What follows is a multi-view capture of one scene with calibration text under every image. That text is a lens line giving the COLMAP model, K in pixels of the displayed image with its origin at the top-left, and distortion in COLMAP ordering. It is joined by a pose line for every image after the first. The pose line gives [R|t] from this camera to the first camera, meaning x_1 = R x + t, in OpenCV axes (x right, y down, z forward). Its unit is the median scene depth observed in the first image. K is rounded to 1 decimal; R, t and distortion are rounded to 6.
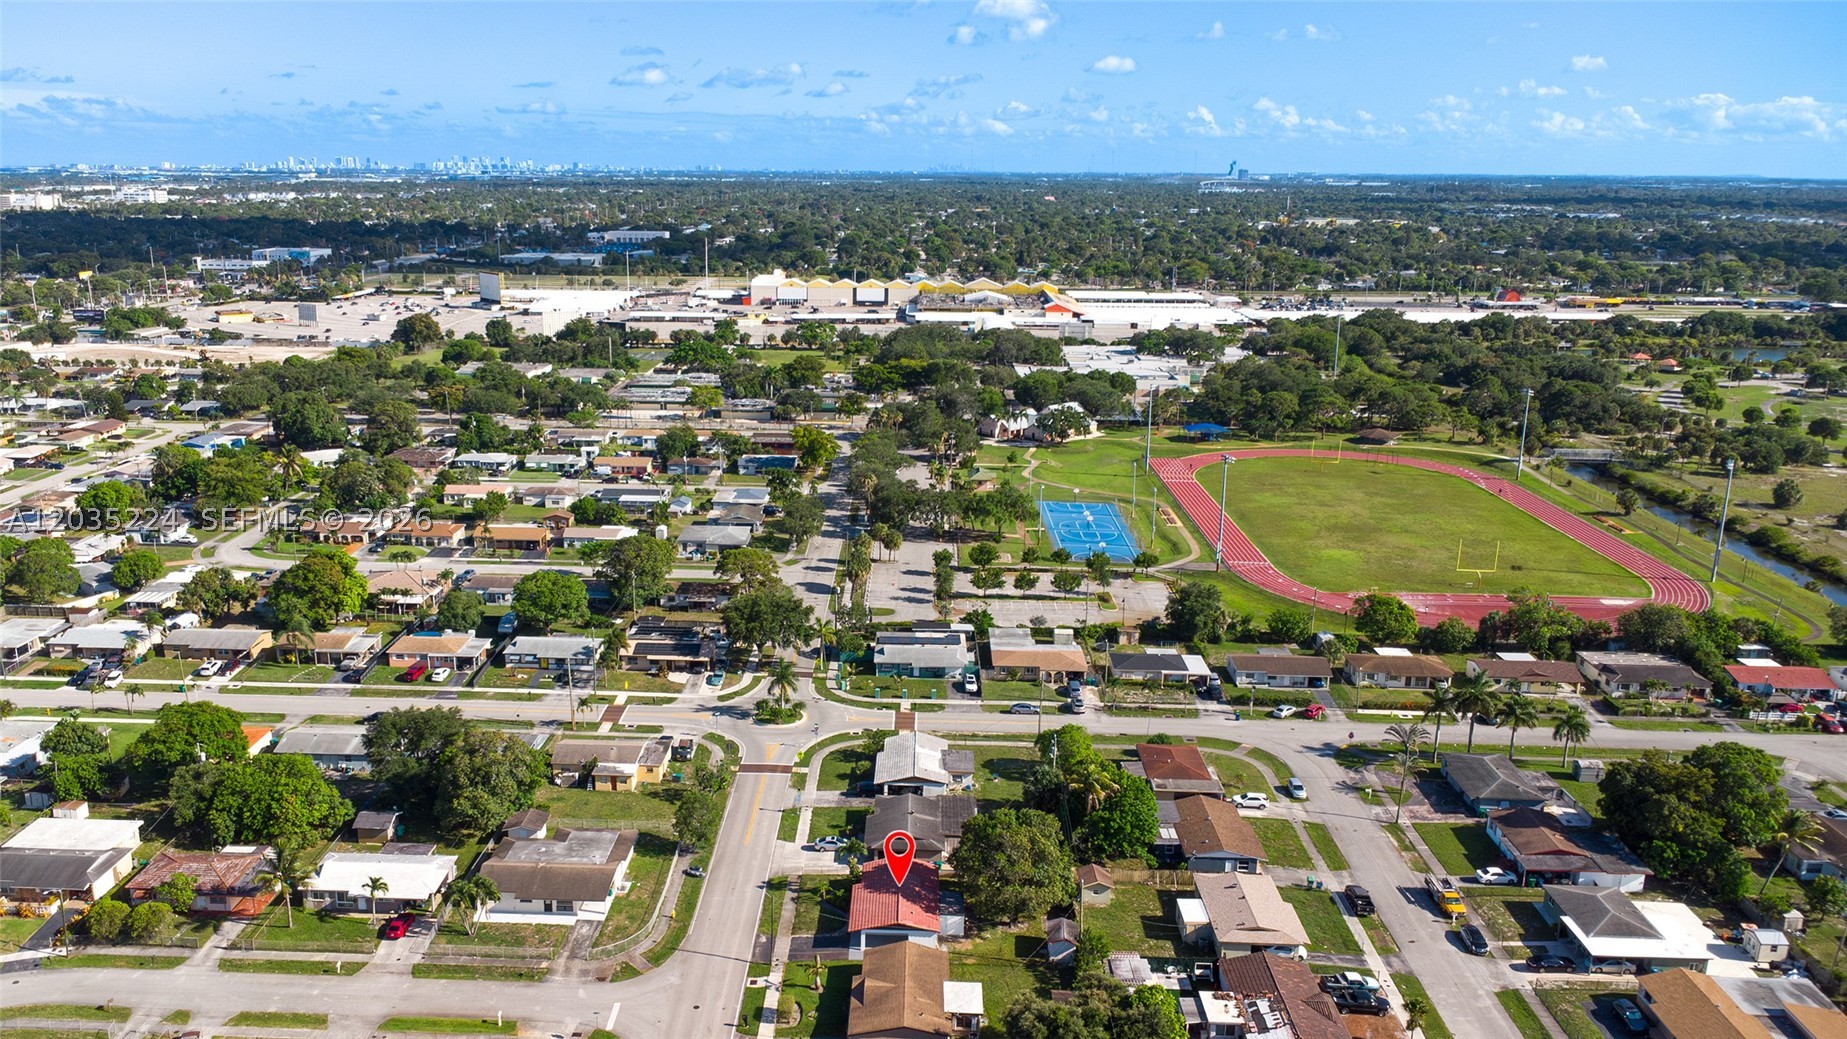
lens RADIAL K [[1419.5, 0, 837.5], [0, 1419.5, 606.2], [0, 0, 1]] dist [0.005809, -0.005352]
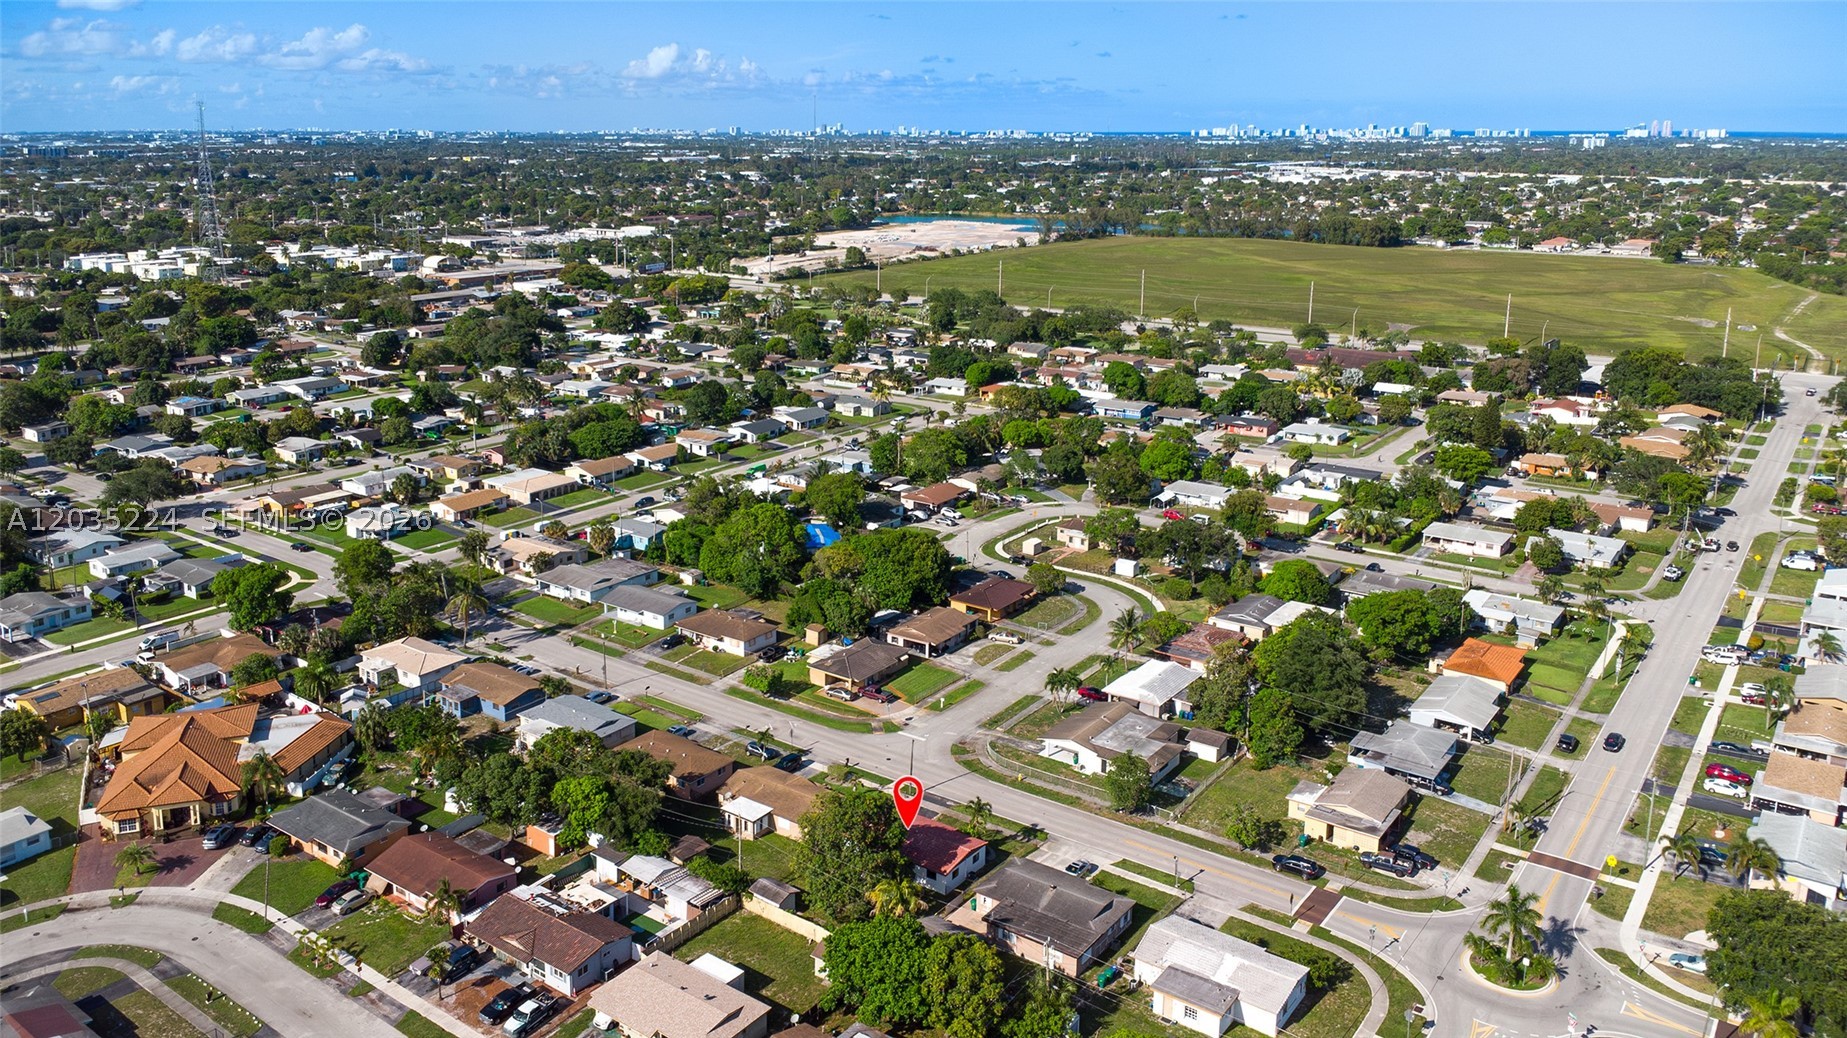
lens RADIAL K [[1369.8, 0, 851.4], [0, 1369.8, 522.2], [0, 0, 1]] dist [0.006139, 0.006378]
pose [[-0.570975, 0.221119, -0.790629, 0.535426], [-0.245129, 0.873196, 0.421237, -0.268910], [0.783518, 0.434321, -0.444370, 0.870093]]
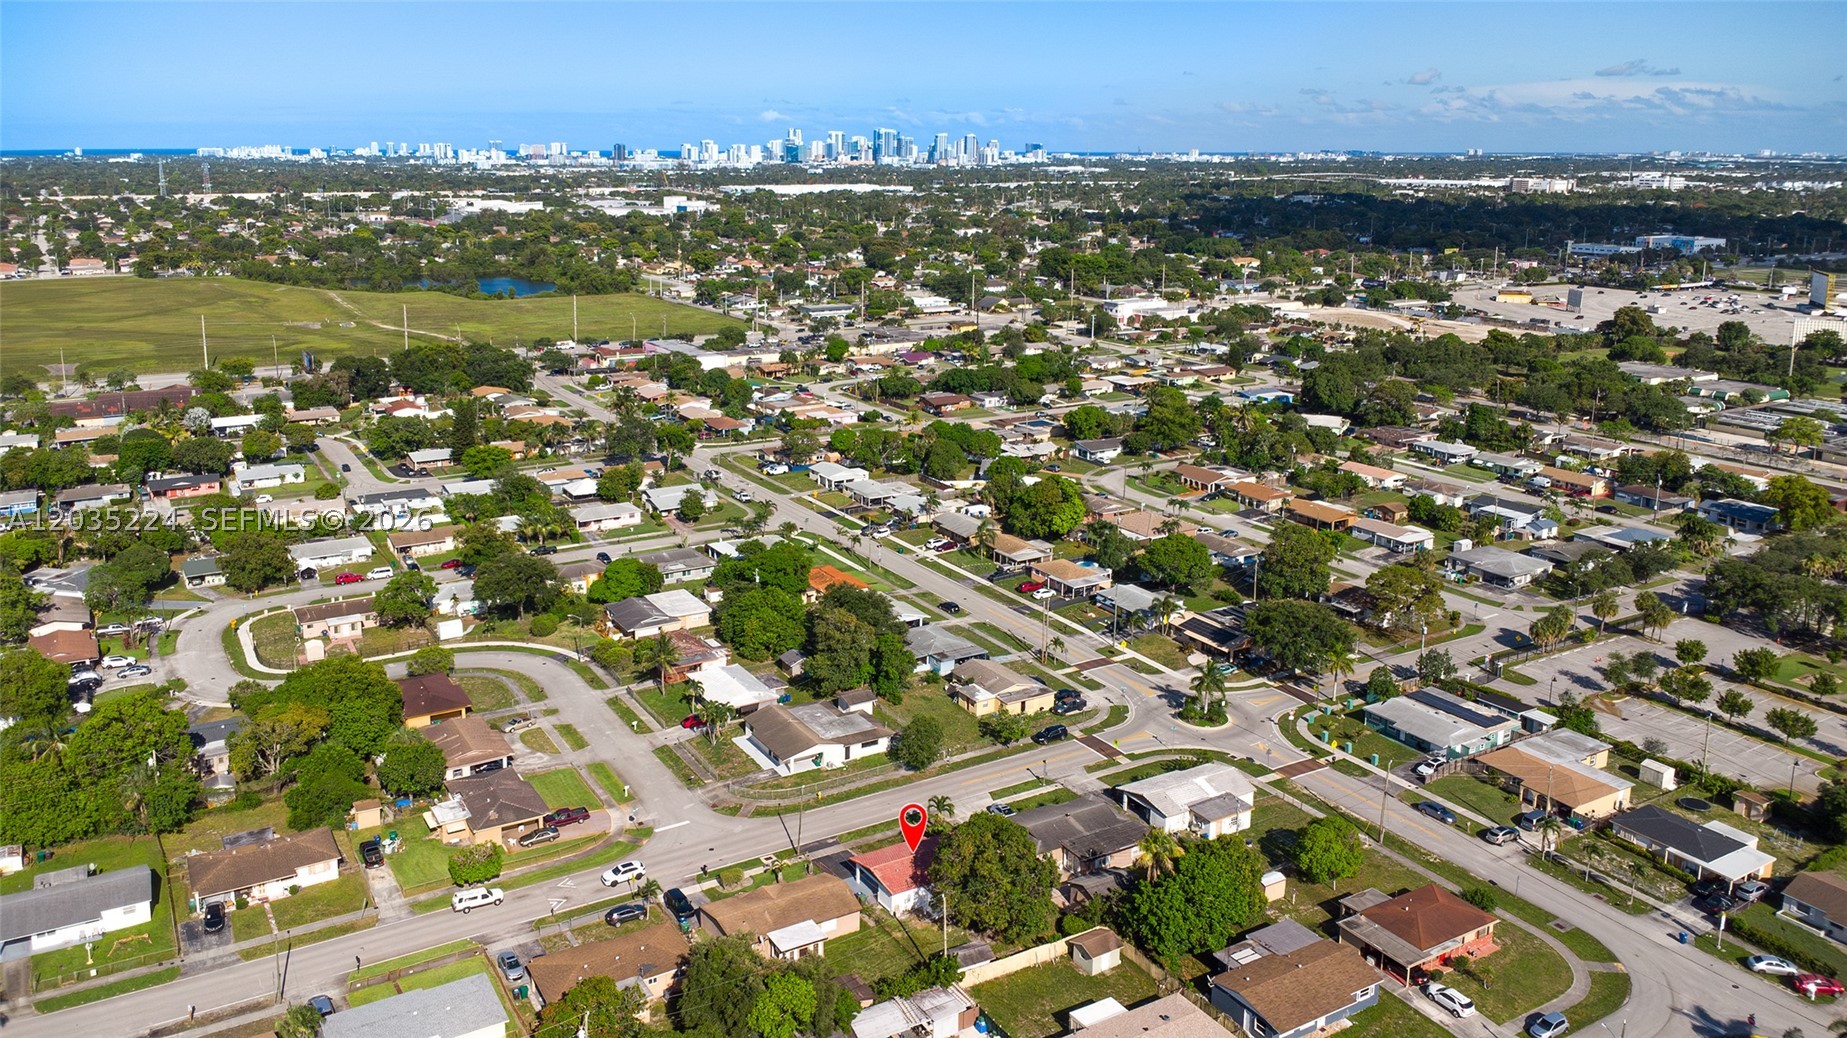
lens RADIAL K [[1355.3, 0, 909.0], [0, 1355.3, 519.2], [0, 0, 1]] dist [0.009023, -0.002933]
pose [[0.554305, 0.215593, -0.803906, 0.514655], [-0.245467, 0.965254, 0.089610, -0.079622], [0.795294, 0.147661, 0.587966, 0.249823]]
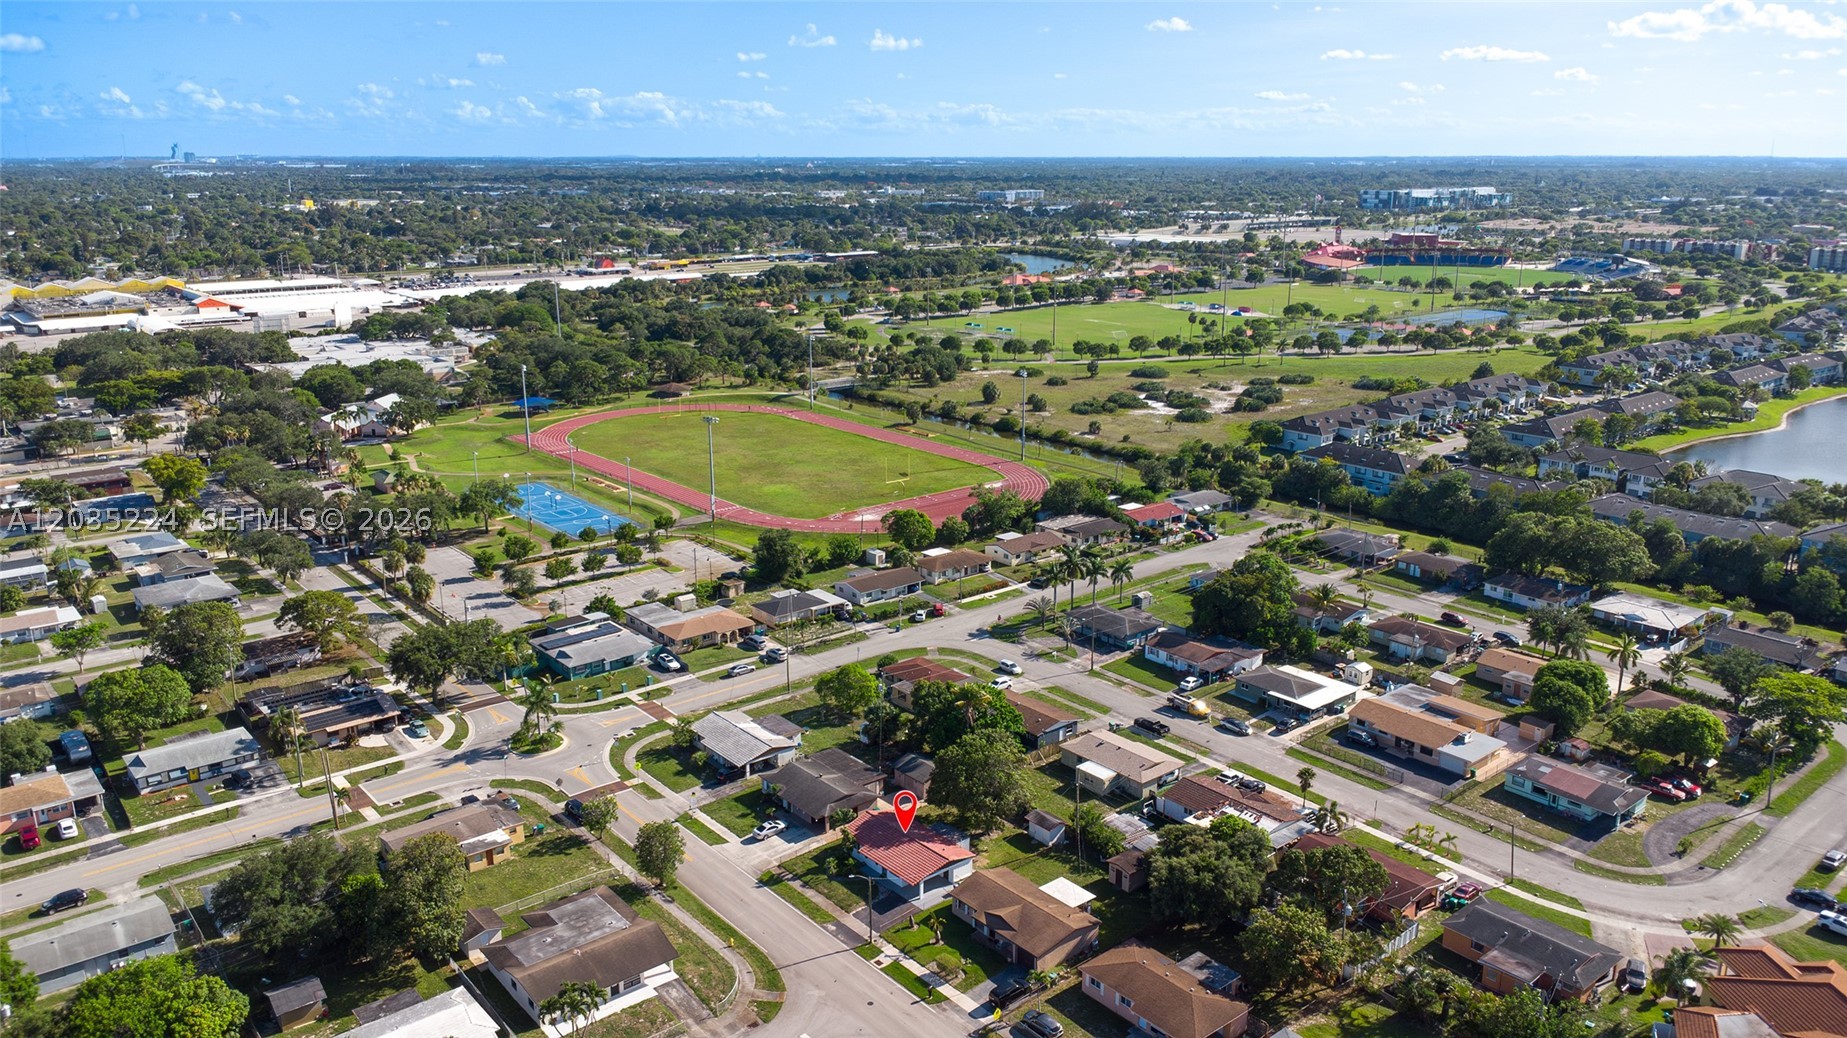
lens RADIAL K [[1355.3, 0, 909.0], [0, 1355.3, 519.2], [0, 0, 1]] dist [0.009023, -0.002933]
pose [[0.730959, -0.183292, 0.657345, -0.384282], [0.205532, 0.977658, 0.044058, -0.051001], [-0.650734, 0.102901, 0.752301, 0.141082]]
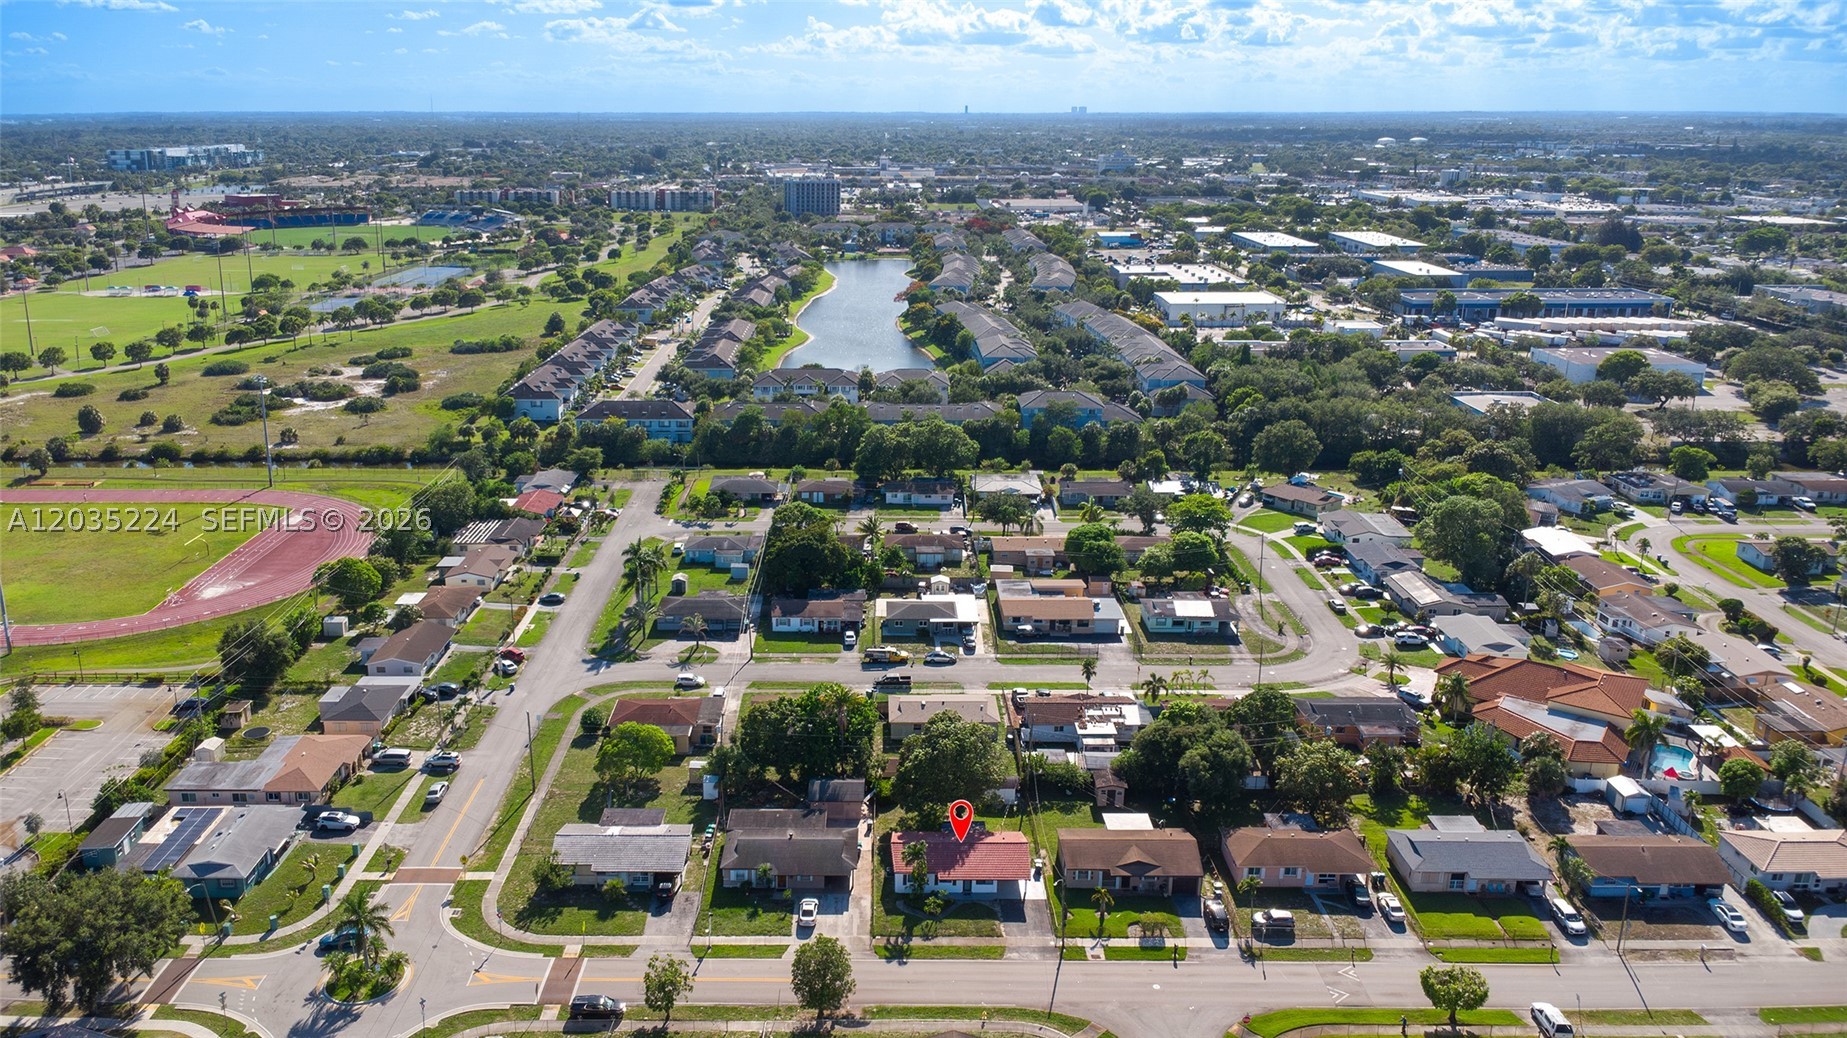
lens RADIAL K [[1341.4, 0, 890.8], [0, 1341.4, 565.1], [0, 0, 1]] dist [0.006012, -0.000568]
pose [[-0.059010, -0.327297, 0.943077, -0.519262], [0.295623, 0.896618, 0.329671, -0.202406], [-0.953480, 0.298249, 0.043847, 0.628860]]
